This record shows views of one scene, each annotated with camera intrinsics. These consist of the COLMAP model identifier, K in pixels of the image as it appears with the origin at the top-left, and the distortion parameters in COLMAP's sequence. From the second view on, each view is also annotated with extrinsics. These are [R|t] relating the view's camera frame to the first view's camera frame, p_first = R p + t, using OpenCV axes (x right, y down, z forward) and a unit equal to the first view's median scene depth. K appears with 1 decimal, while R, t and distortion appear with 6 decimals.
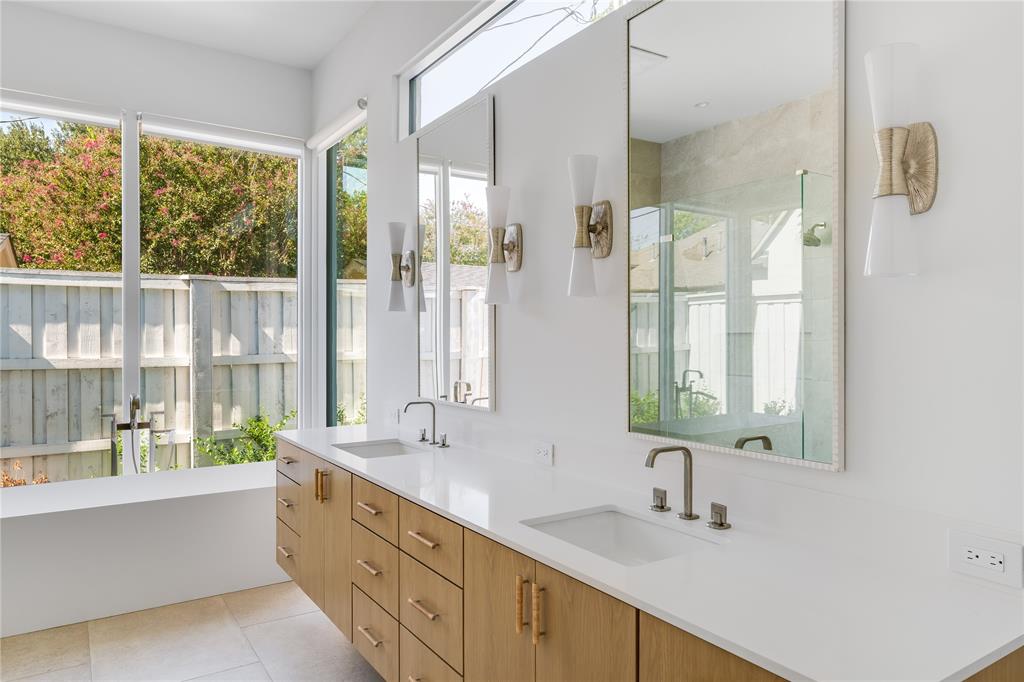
lens RADIAL K [[673.5, 0, 518.4], [0, 673.5, 343.9], [0, 0, 1]] dist [-0.002514, 0.005013]
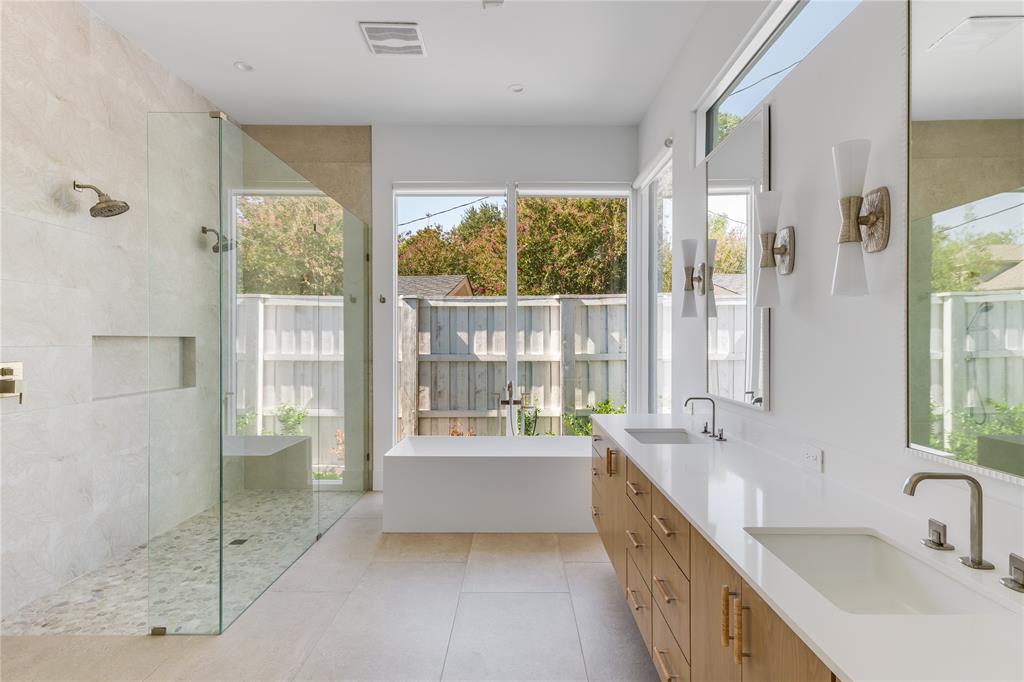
lens RADIAL K [[530.3, 0, 509.8], [0, 530.3, 346.7], [0, 0, 1]] dist [0.004498, 0.002591]
pose [[0.829503, 0.004956, -0.558480, 0.070337], [-0.003423, 0.999987, 0.003789, -0.000624], [0.558491, -0.001232, 0.829510, 0.080735]]
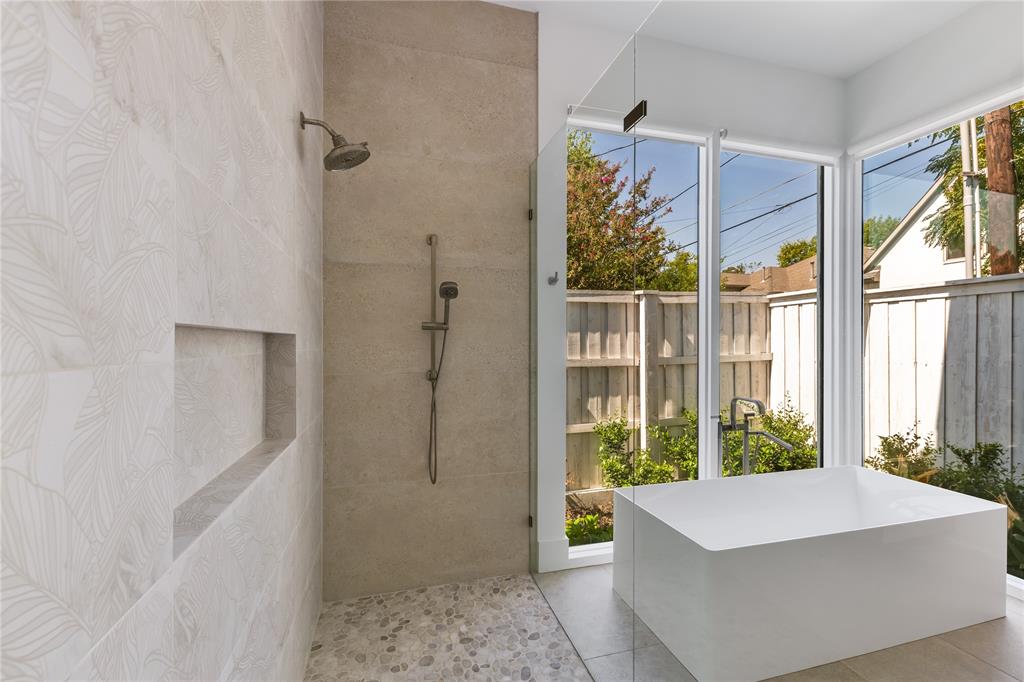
lens RADIAL K [[461.1, 0, 522.6], [0, 461.1, 342.0], [0, 0, 1]] dist [0.007835, -0.001792]
pose [[0.954574, -0.001577, -0.297969, -0.907487], [-0.001610, 0.999944, -0.010449, -0.002383], [0.297969, 0.010454, 0.954518, 0.298312]]
